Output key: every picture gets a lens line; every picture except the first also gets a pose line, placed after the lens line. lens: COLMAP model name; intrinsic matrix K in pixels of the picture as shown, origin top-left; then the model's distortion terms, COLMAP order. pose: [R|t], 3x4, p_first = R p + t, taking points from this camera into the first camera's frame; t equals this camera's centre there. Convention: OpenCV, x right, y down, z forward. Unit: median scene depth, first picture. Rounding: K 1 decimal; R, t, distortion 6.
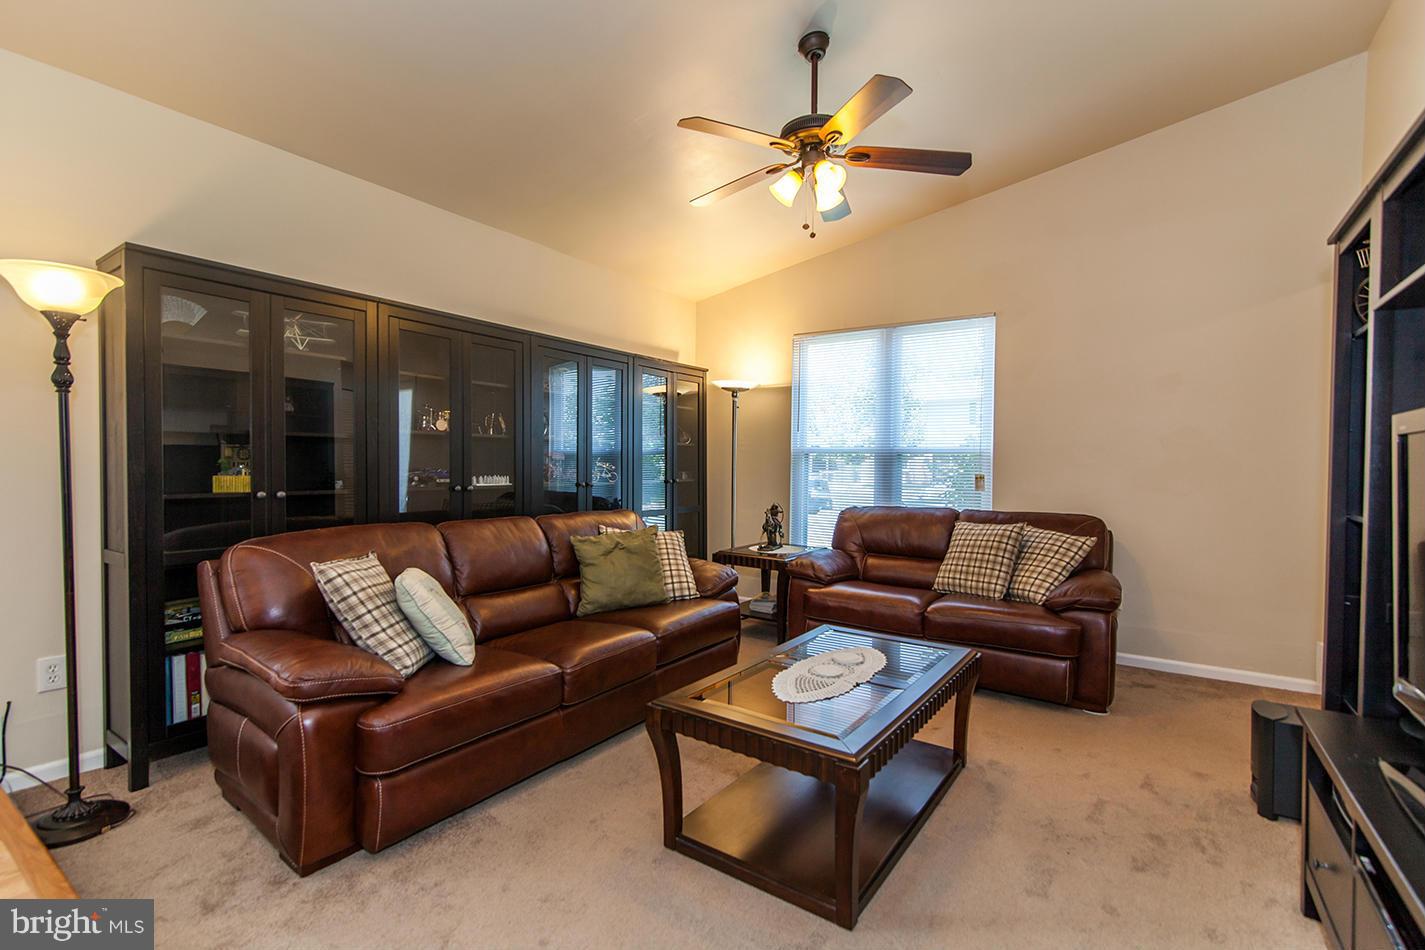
lens RADIAL K [[643.1, 0, 705.7], [0, 643.1, 479.1], [0, 0, 1]] dist [-0.031232, 0.000155]
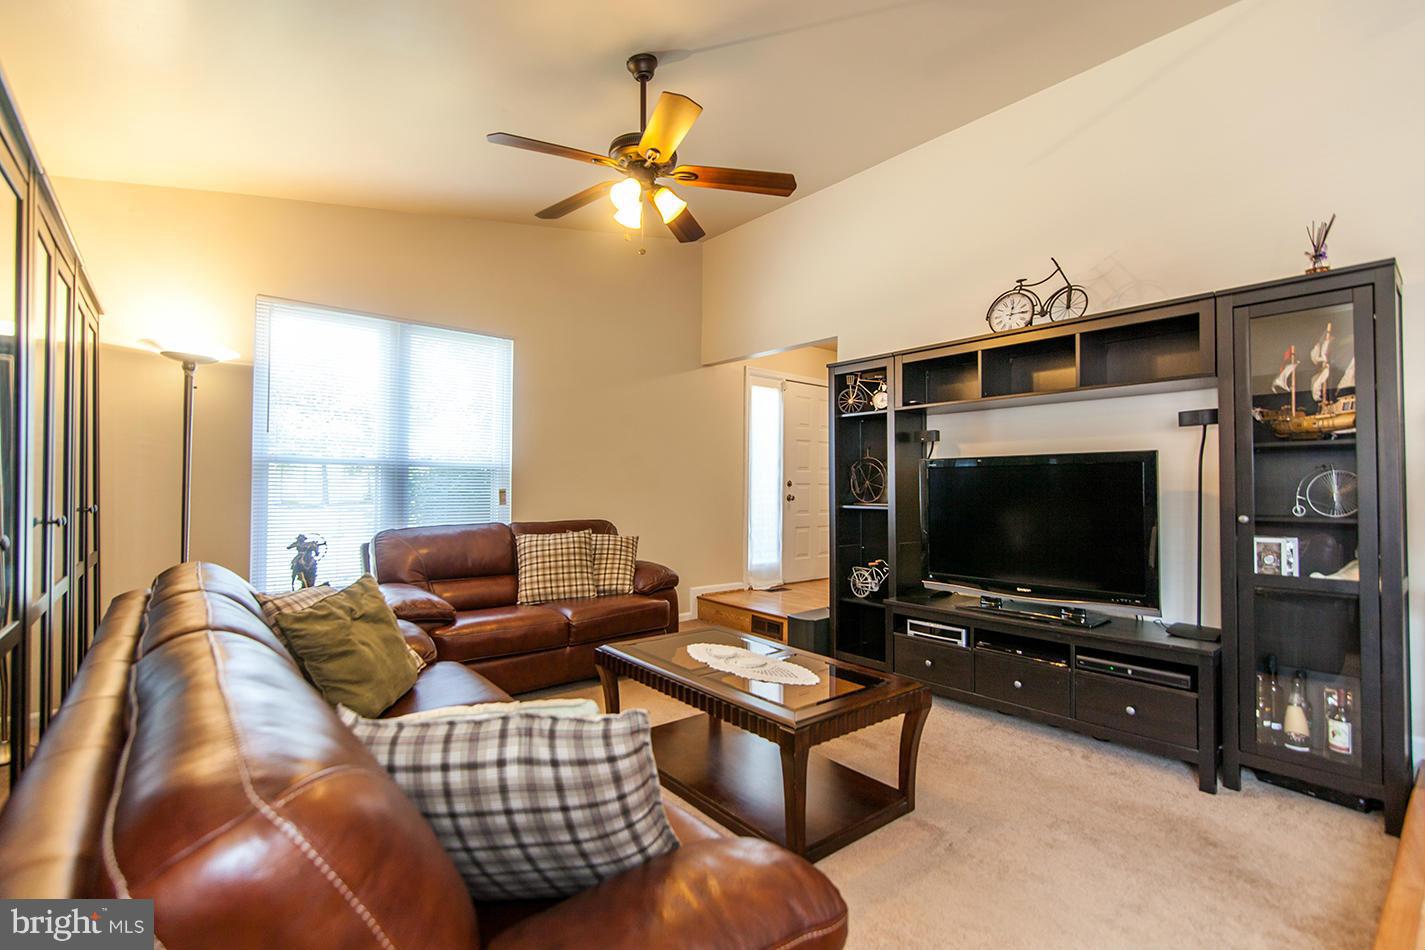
lens RADIAL K [[643.1, 0, 705.7], [0, 643.1, 479.1], [0, 0, 1]] dist [-0.031232, 0.000155]
pose [[0.282029, 0.000654, 0.959406, -2.027455], [0.022872, 0.999711, -0.007405, -0.031778], [-0.959133, 0.024032, 0.281933, 1.678593]]
